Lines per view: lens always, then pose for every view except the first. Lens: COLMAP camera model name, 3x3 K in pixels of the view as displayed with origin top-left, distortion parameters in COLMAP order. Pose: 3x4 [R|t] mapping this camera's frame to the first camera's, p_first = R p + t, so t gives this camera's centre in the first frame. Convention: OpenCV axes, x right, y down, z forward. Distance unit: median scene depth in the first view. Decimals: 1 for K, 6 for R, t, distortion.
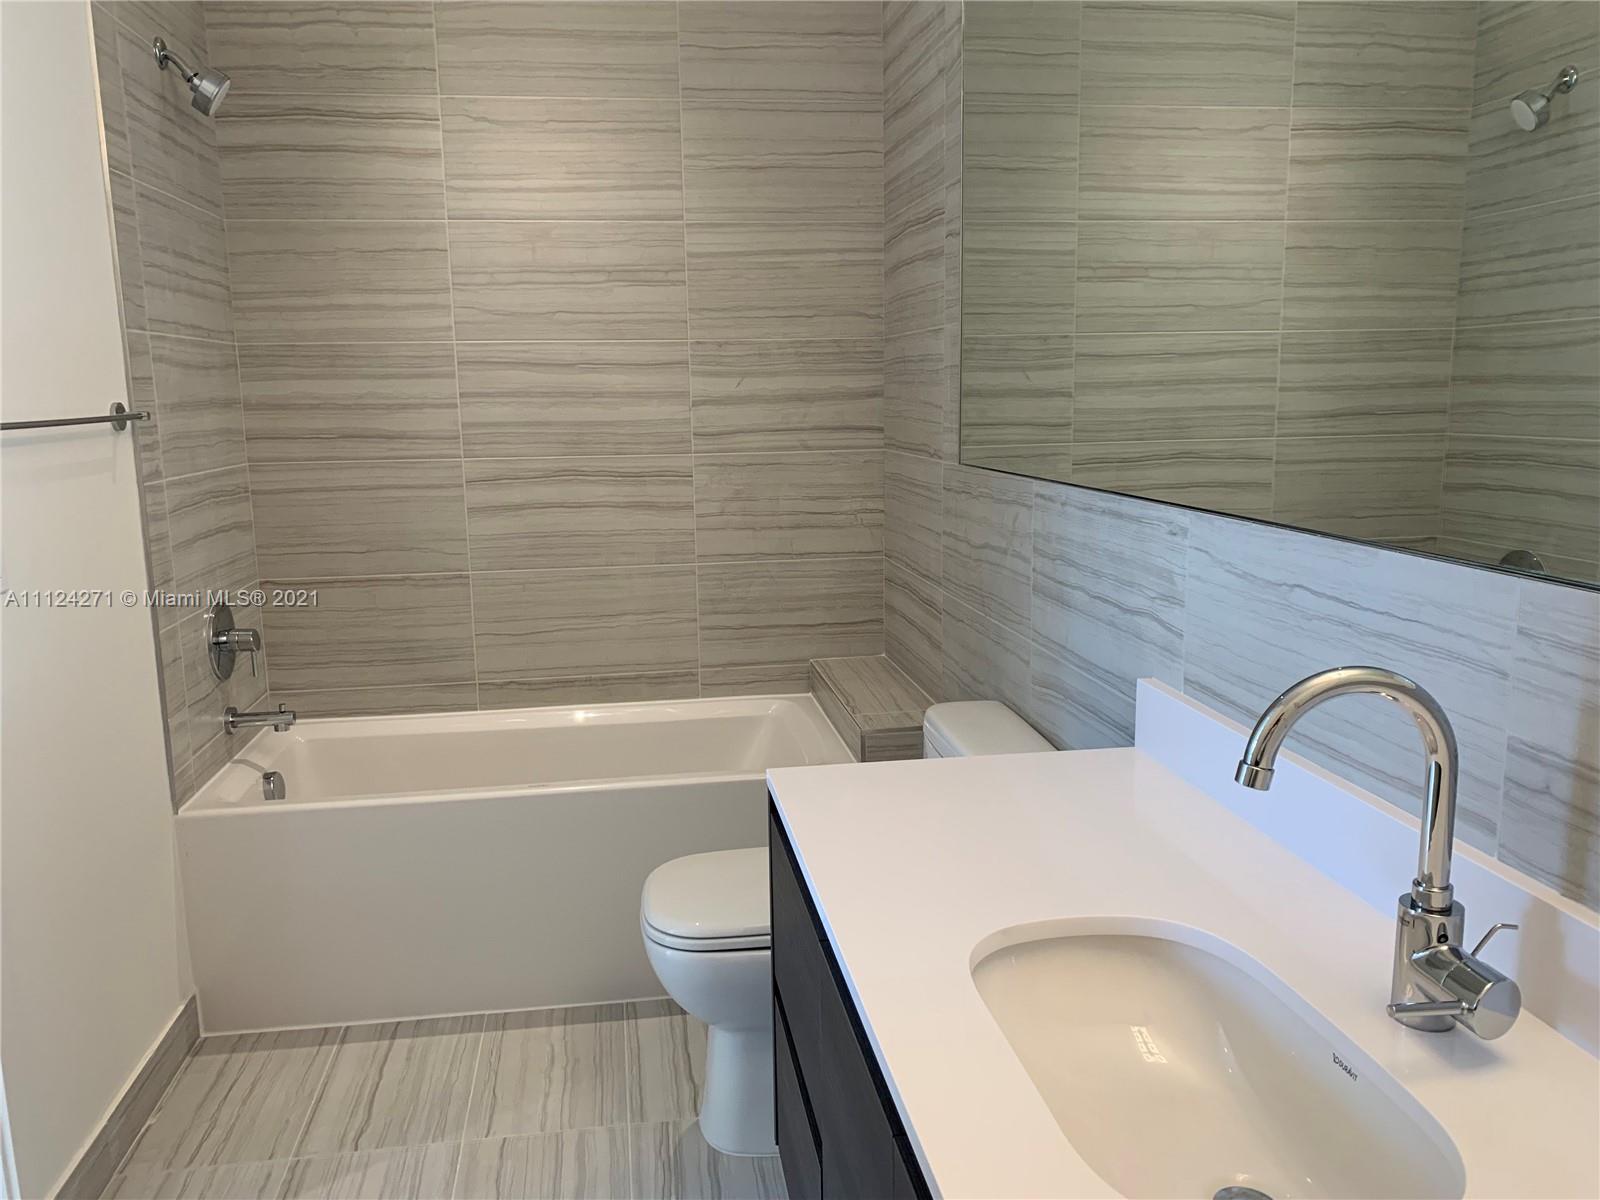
lens RADIAL K [[1224.6, 0, 793.6], [0, 1224.6, 592.3], [0, 0, 1]] dist [0.098003, -0.182091]
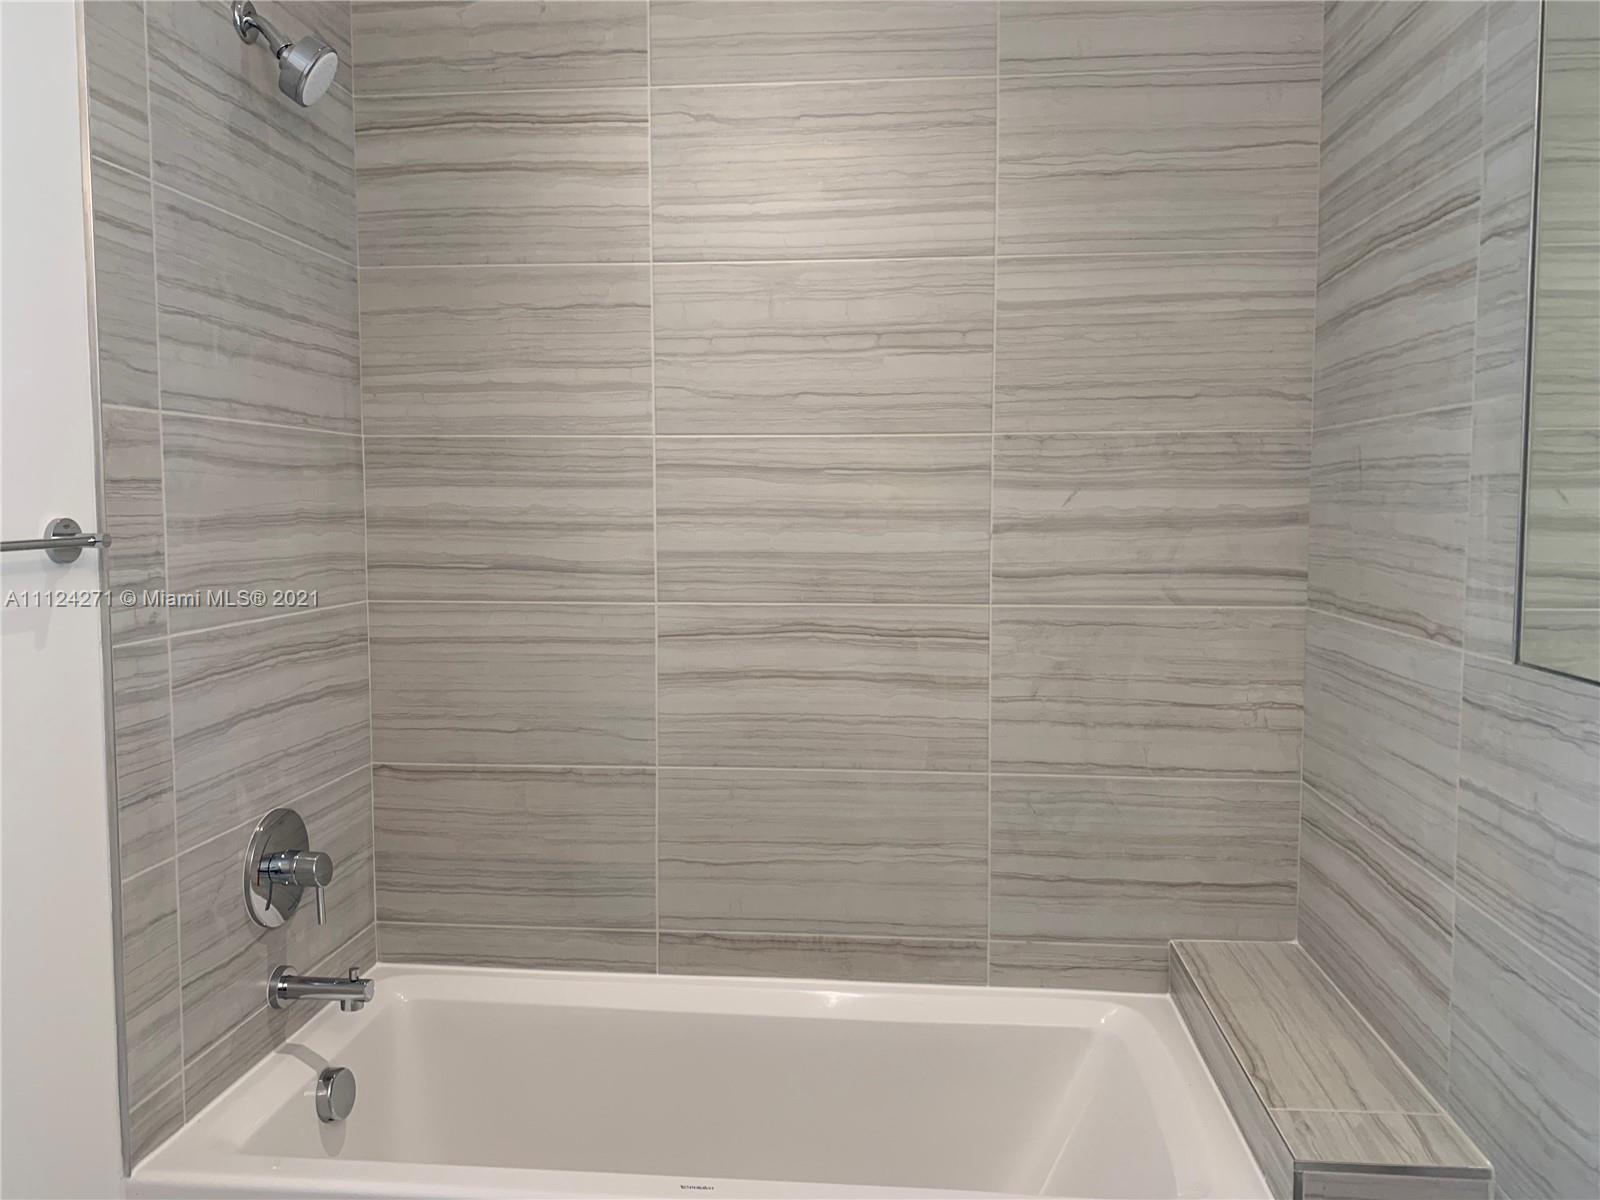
lens RADIAL K [[1224.6, 0, 793.6], [0, 1224.6, 592.3], [0, 0, 1]] dist [0.098003, -0.182091]
pose [[0.969690, 0.034695, -0.241862, -0.027847], [-0.056037, 0.995062, -0.081927, -0.062877], [0.237826, 0.092997, 0.966846, 0.358695]]
